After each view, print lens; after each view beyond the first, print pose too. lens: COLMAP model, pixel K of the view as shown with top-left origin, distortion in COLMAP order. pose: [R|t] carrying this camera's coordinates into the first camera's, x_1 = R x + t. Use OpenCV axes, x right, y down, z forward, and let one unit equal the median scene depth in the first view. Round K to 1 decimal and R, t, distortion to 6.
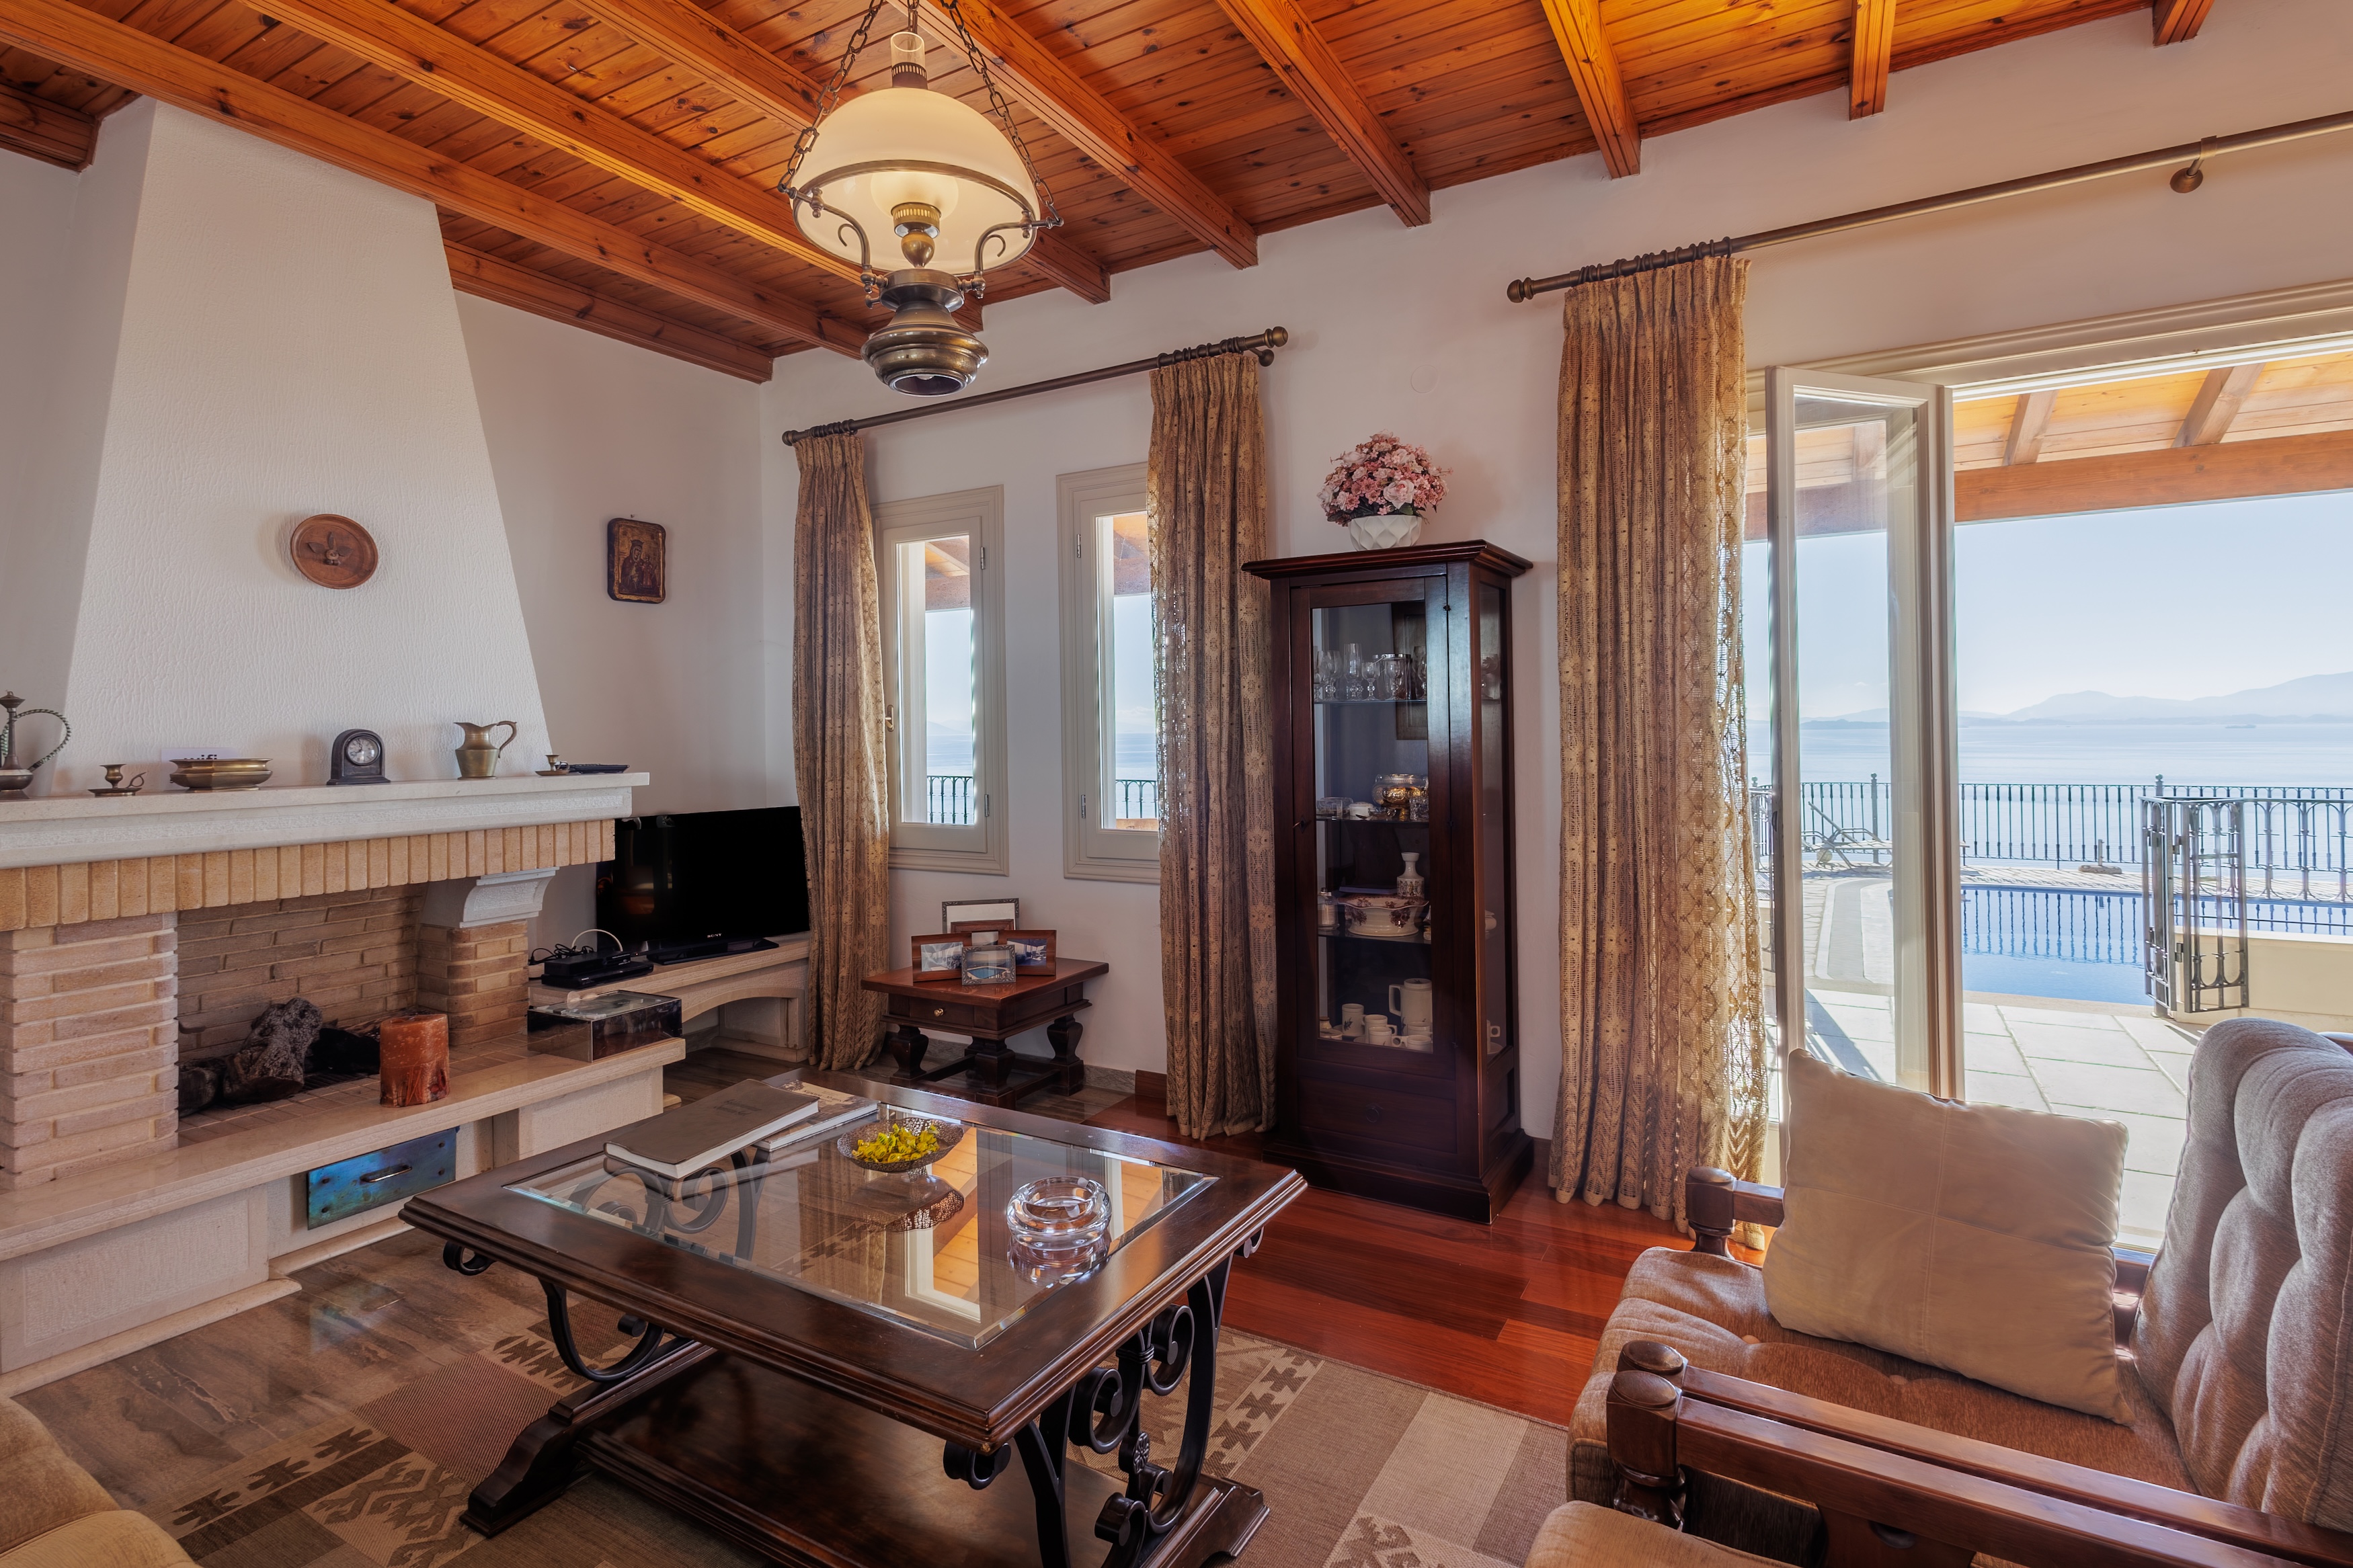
lens RADIAL K [[1082.1, 0, 1177.7], [0, 1082.1, 726.4], [0, 0, 1]] dist [-0.000838, -0.000637]
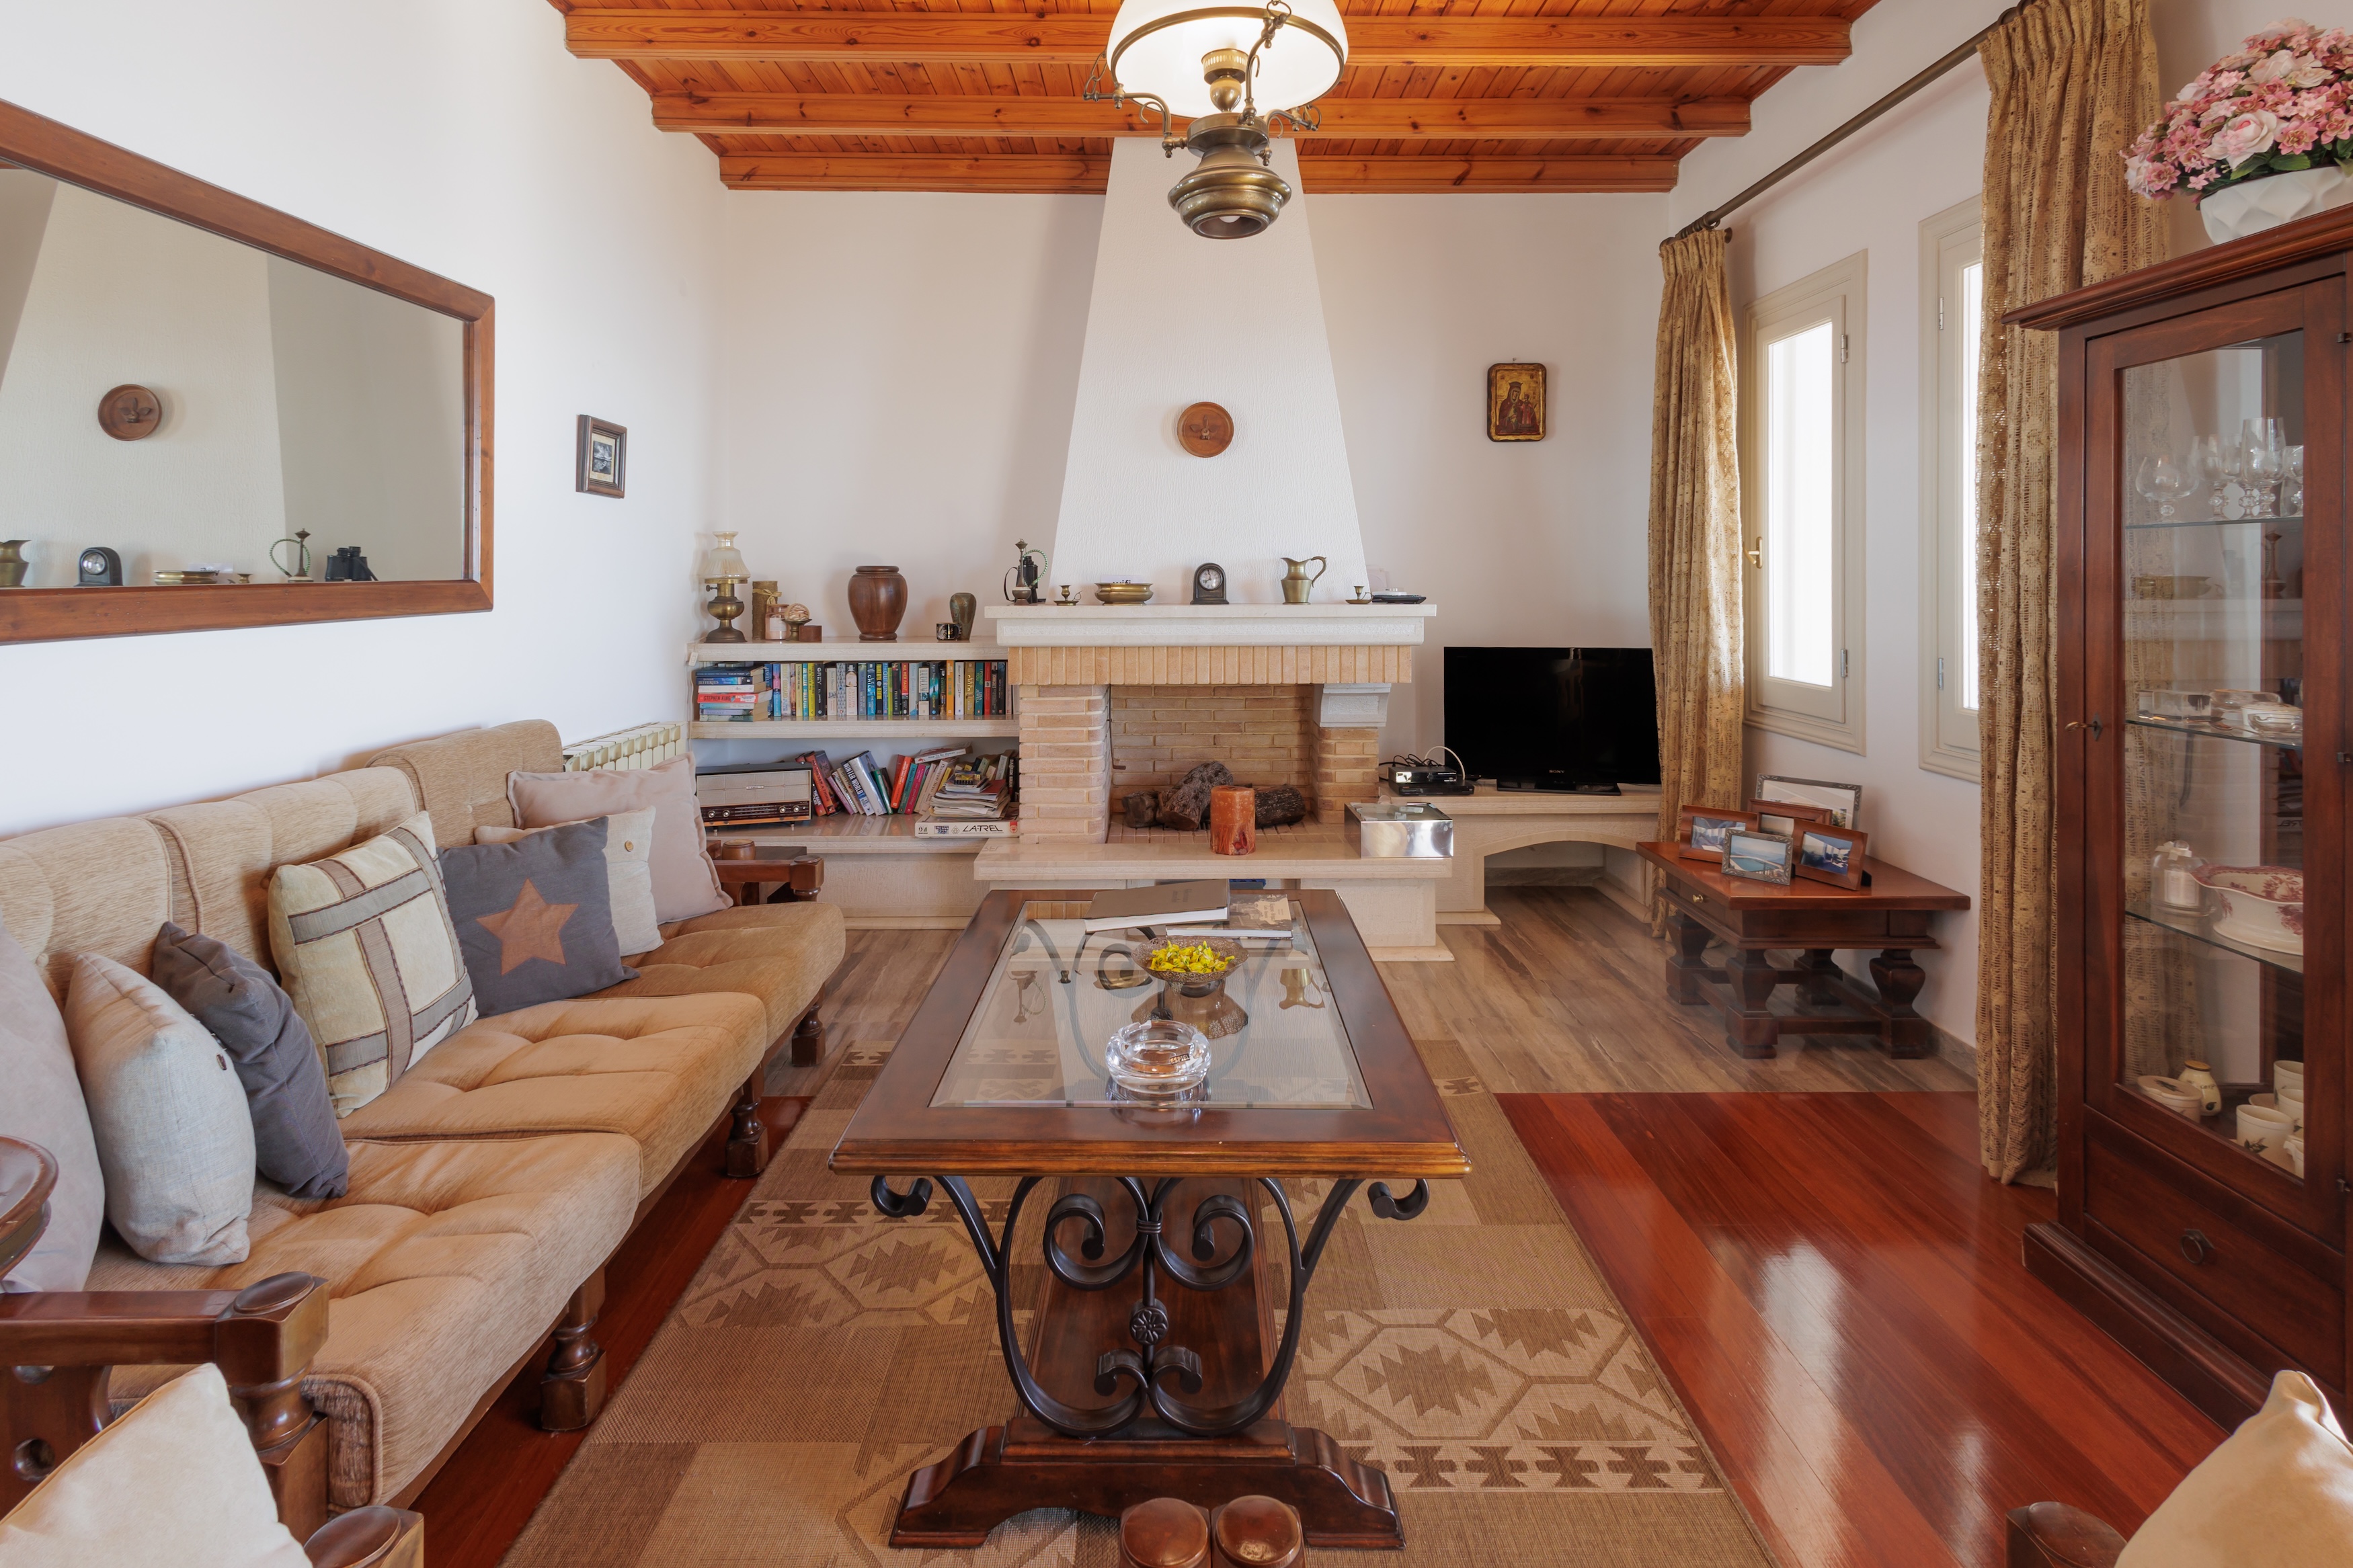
lens RADIAL K [[1120.4, 0, 1184.1], [0, 1120.4, 585.4], [0, 0, 1]] dist [-0.003769, -0.000336]
pose [[0.536290, 0.021996, -0.843747, 0.305793], [-0.002794, 0.999701, 0.024285, -0.002457], [0.844029, -0.010666, 0.536191, 0.192480]]
